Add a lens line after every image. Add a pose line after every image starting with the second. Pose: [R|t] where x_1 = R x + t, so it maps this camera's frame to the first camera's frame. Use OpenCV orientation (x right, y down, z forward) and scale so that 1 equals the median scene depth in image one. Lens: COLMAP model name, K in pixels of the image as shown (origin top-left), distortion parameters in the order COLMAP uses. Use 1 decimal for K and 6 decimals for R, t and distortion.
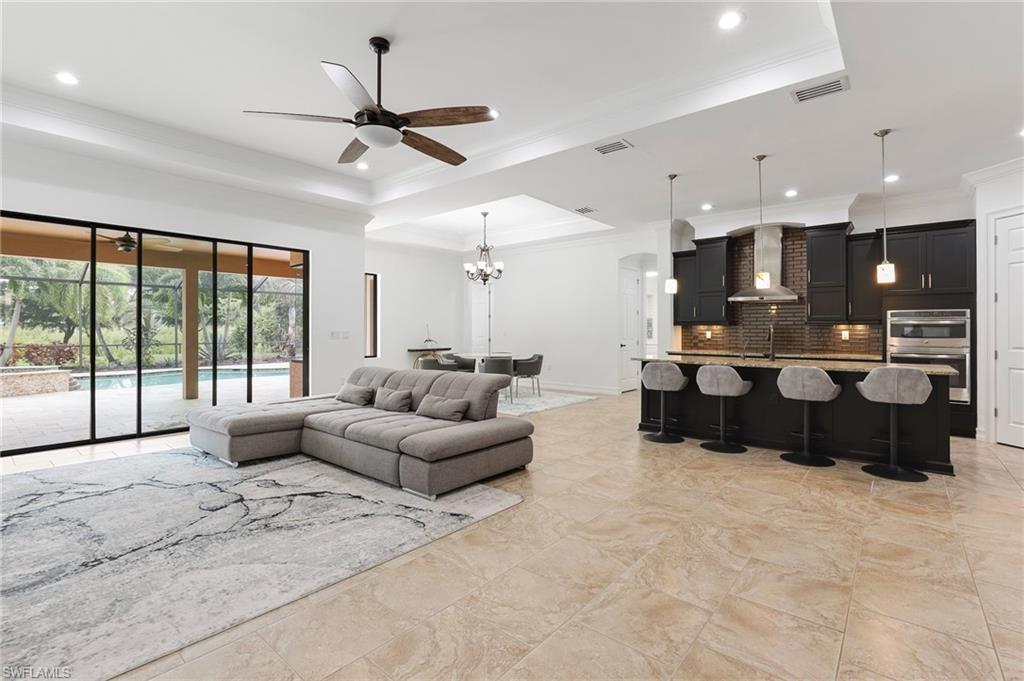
lens RADIAL K [[473.0, 0, 505.3], [0, 473.0, 331.2], [0, 0, 1]] dist [-0.014024, 0.002186]
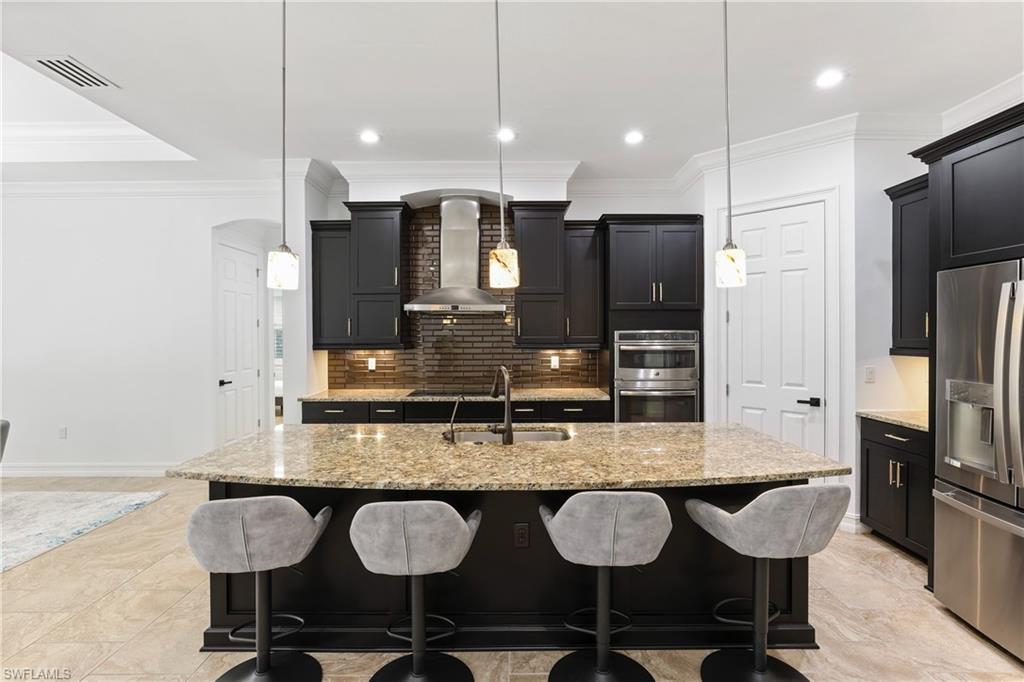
lens RADIAL K [[473.0, 0, 505.5], [0, 473.0, 332.3], [0, 0, 1]] dist [-0.014024, 0.002186]
pose [[0.768230, -0.002600, 0.640169, 0.215824], [0.006407, 0.999973, -0.003626, -0.037548], [-0.640142, 0.006887, 0.768226, 0.523992]]
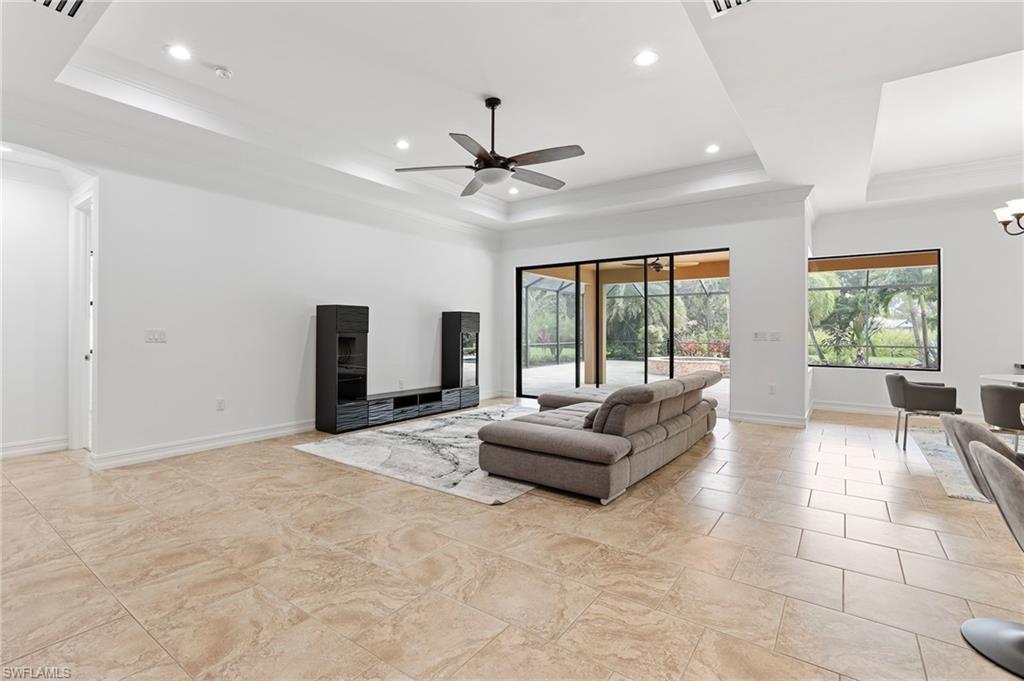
lens RADIAL K [[473.0, 0, 507.3], [0, 473.0, 331.3], [0, 0, 1]] dist [-0.014024, 0.002186]
pose [[0.067561, -0.003187, -0.997710, 0.944000], [-0.001794, 0.999993, -0.003316, 0.005636], [0.997713, 0.002014, 0.067555, 0.904559]]
